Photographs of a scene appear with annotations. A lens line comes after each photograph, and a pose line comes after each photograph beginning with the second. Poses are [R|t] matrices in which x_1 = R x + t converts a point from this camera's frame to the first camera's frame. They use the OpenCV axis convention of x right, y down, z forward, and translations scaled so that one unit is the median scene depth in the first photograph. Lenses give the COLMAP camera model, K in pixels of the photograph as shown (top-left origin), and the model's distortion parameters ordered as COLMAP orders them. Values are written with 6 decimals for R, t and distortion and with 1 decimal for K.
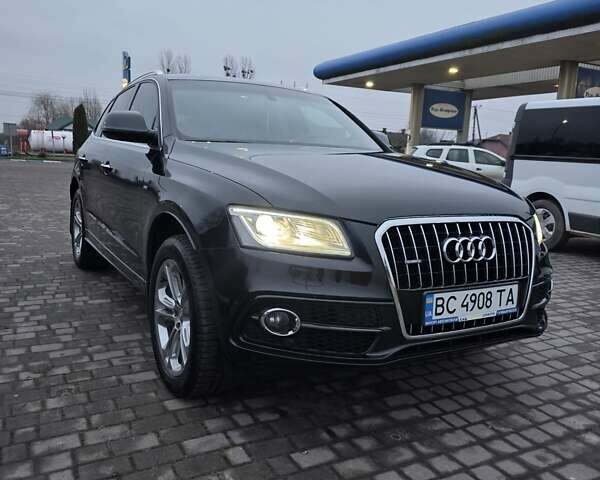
lens RADIAL K [[541.2, 0, 300.6], [0, 541.2, 237.3], [0, 0, 1]] dist [0.093653, -0.108631]
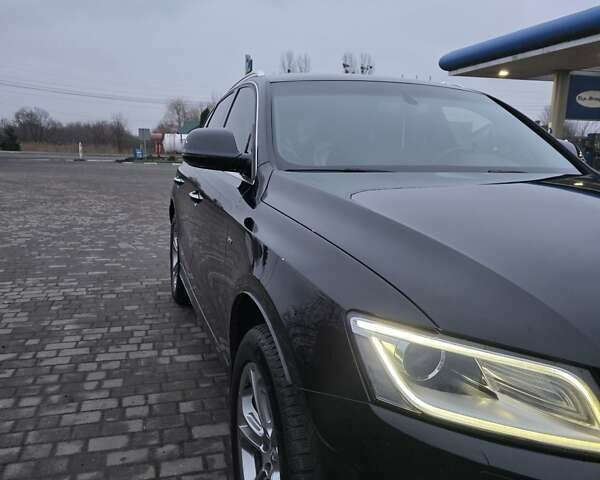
lens RADIAL K [[541.2, 0, 295.8], [0, 541.2, 238.8], [0, 0, 1]] dist [0.093653, -0.108631]
pose [[0.975683, 0.017602, -0.218479, -0.047422], [-0.015788, 0.999825, 0.010047, -0.094429], [0.218618, -0.006353, 0.975790, 0.319522]]
